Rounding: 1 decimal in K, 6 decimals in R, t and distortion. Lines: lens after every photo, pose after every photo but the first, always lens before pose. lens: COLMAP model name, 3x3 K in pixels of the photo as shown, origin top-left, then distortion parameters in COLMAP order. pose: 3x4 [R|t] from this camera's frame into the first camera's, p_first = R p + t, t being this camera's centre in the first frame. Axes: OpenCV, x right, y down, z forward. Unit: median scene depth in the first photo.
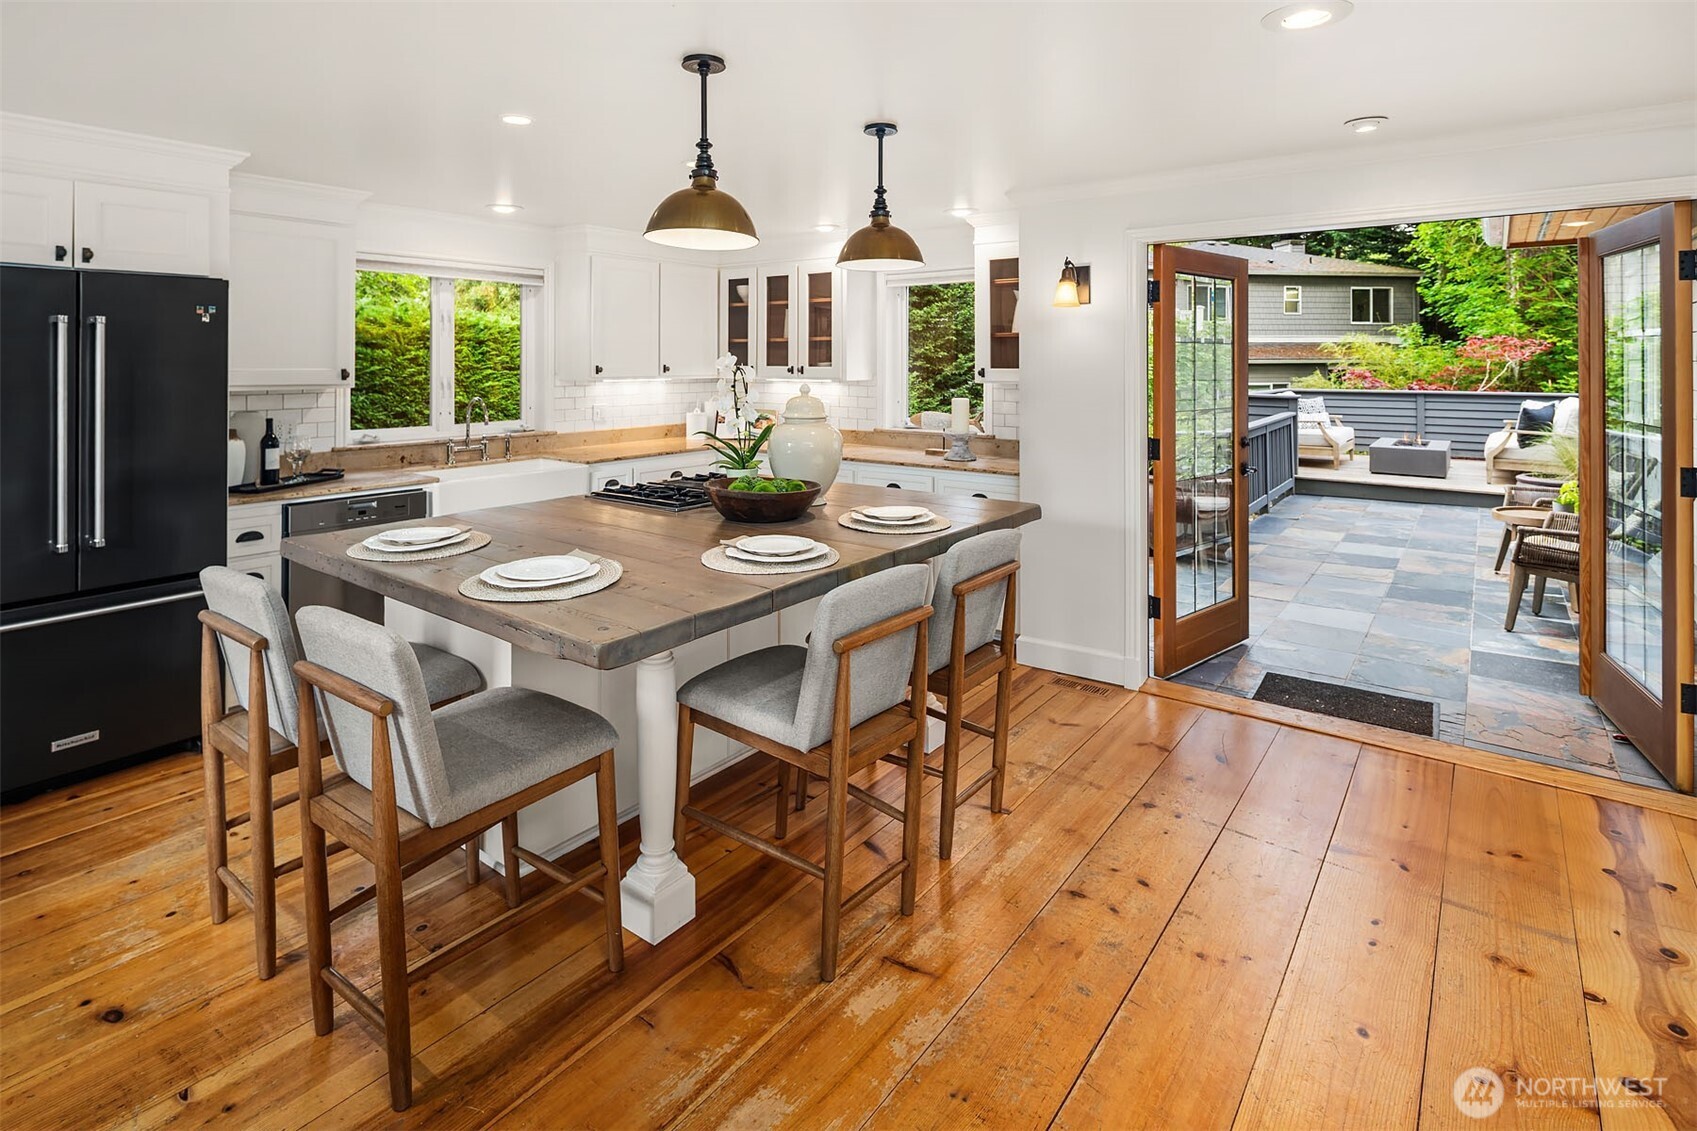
lens RADIAL K [[845.0, 0, 823.4], [0, 845.0, 358.8], [0, 0, 1]] dist [0.002062, -0.001915]
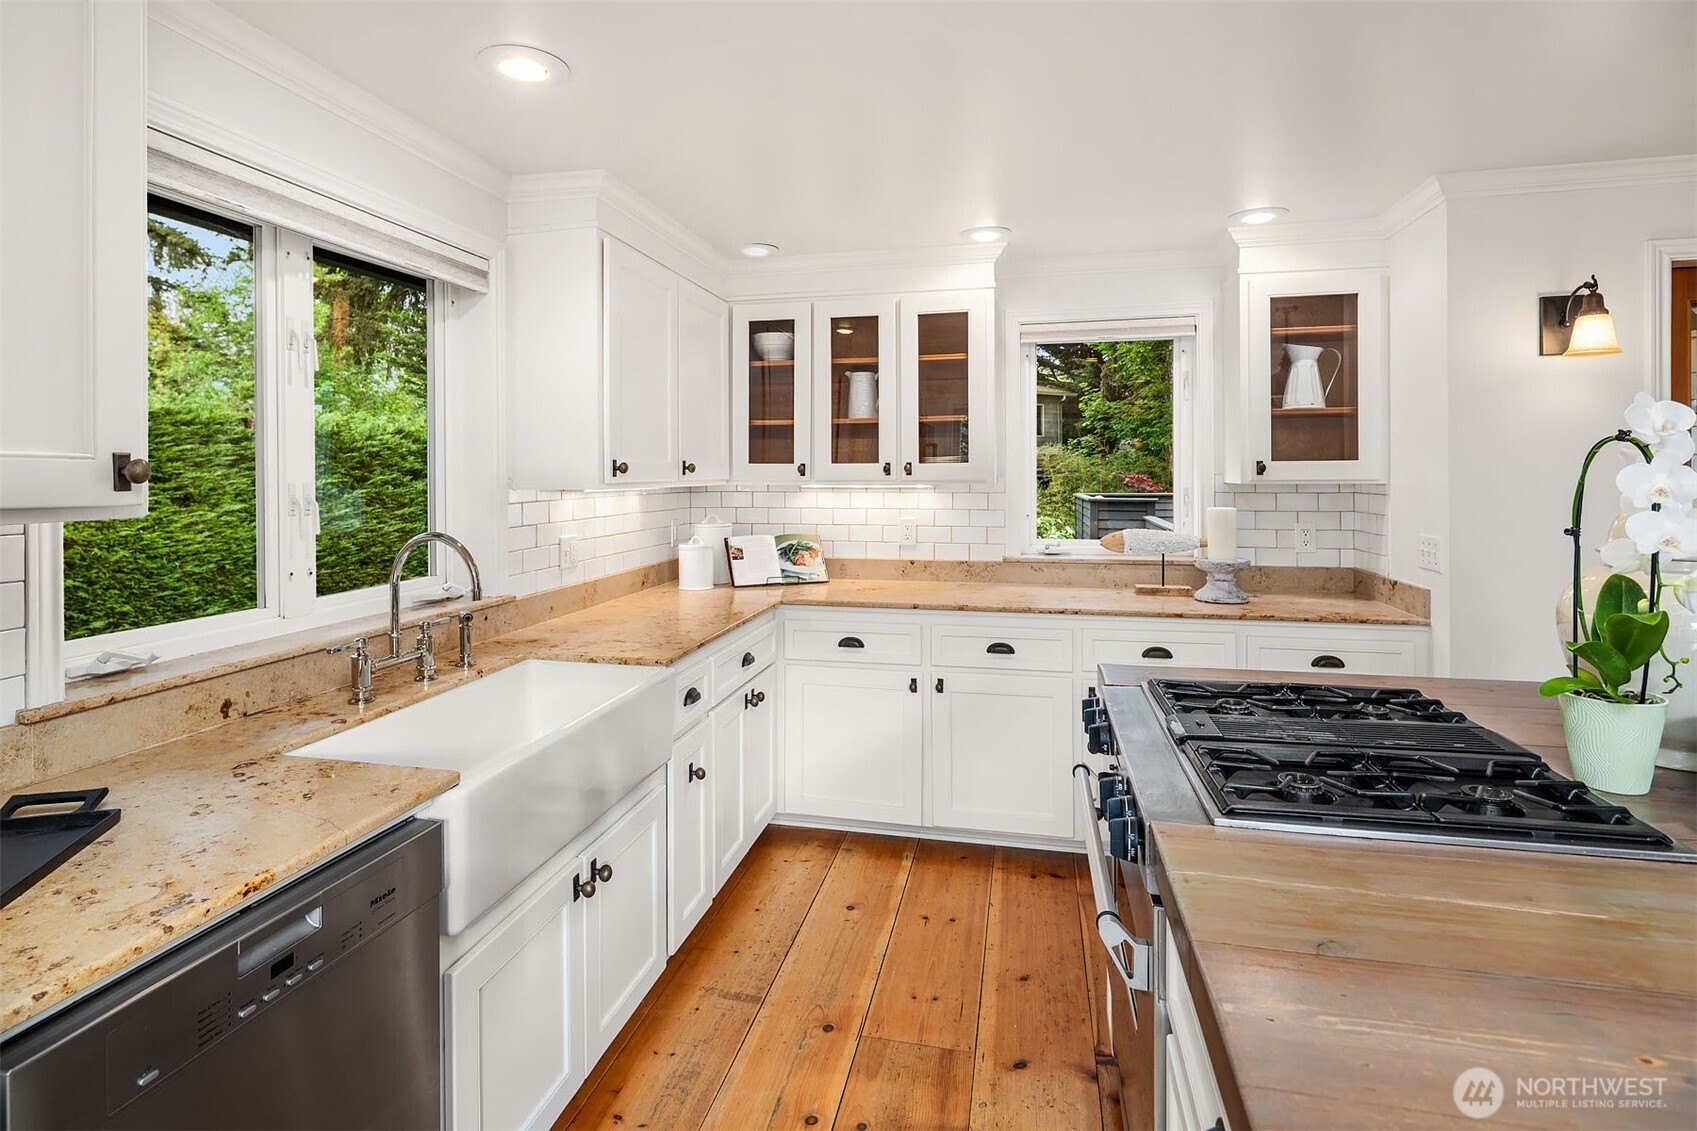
lens RADIAL K [[848.9, 0, 832.4], [0, 848.9, 477.0], [0, 0, 1]] dist [-0.004051, -0.001124]
pose [[0.910661, -0.008156, 0.413075, -0.339954], [0.005201, 0.999952, 0.008278, 0.014210], [-0.413122, -0.005390, 0.910660, 0.464256]]
